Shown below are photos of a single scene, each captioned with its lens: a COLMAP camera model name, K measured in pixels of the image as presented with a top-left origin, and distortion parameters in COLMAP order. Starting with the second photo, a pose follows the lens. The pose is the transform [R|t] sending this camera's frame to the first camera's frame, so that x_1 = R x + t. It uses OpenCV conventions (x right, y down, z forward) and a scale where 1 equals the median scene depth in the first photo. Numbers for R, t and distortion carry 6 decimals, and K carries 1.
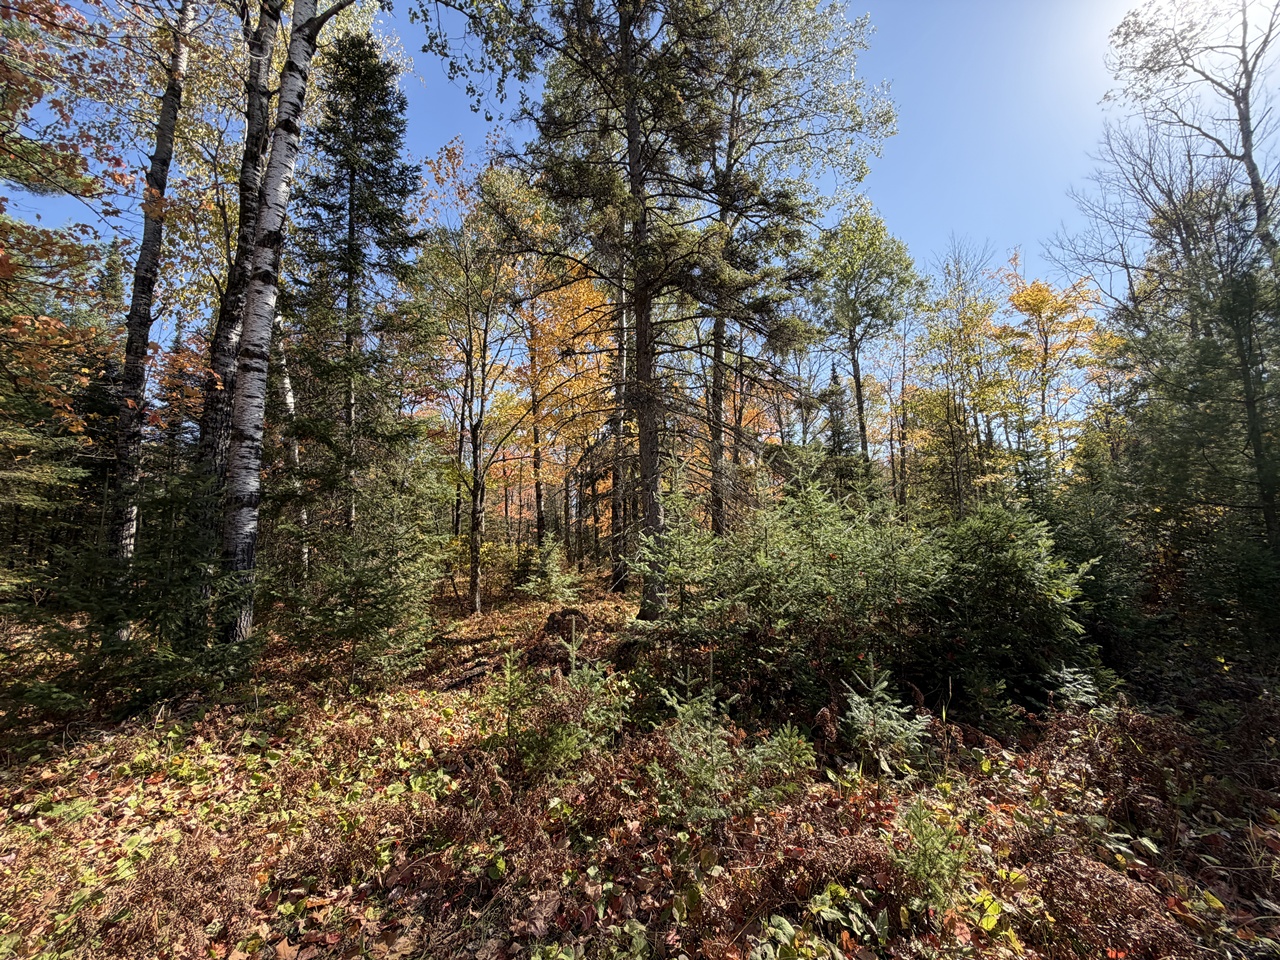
lens RADIAL K [[513.9, 0, 640.7], [0, 513.9, 479.5], [0, 0, 1]] dist [0.000123, -0.000149]
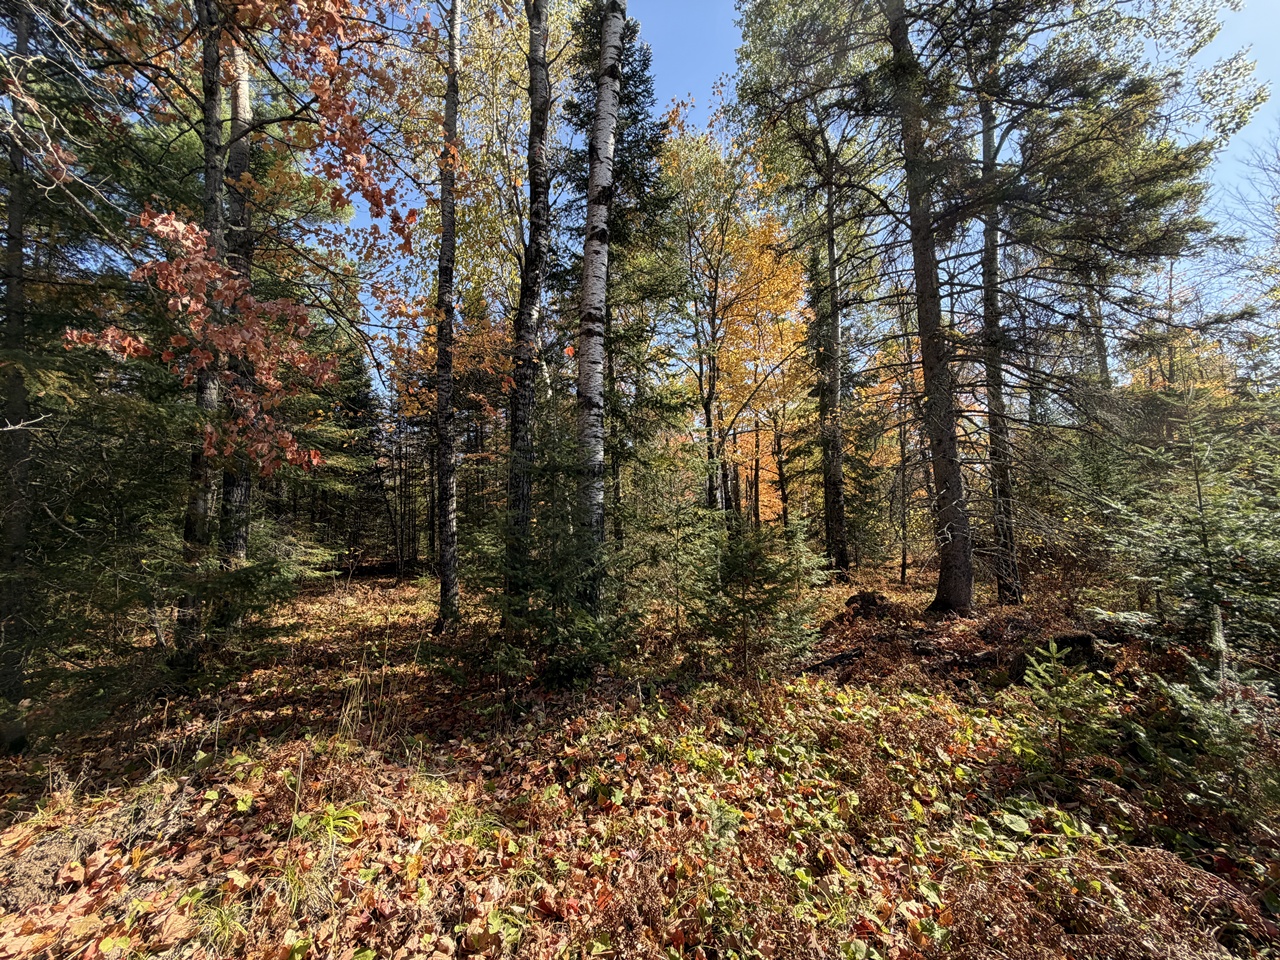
lens RADIAL K [[513.9, 0, 639.3], [0, 513.9, 480.0], [0, 0, 1]] dist [0.000123, -0.000149]
pose [[0.968625, -0.018727, -0.247821, -0.437193], [0.026201, 0.999295, 0.026896, 0.034265], [0.247143, -0.032546, 0.968432, 0.081714]]
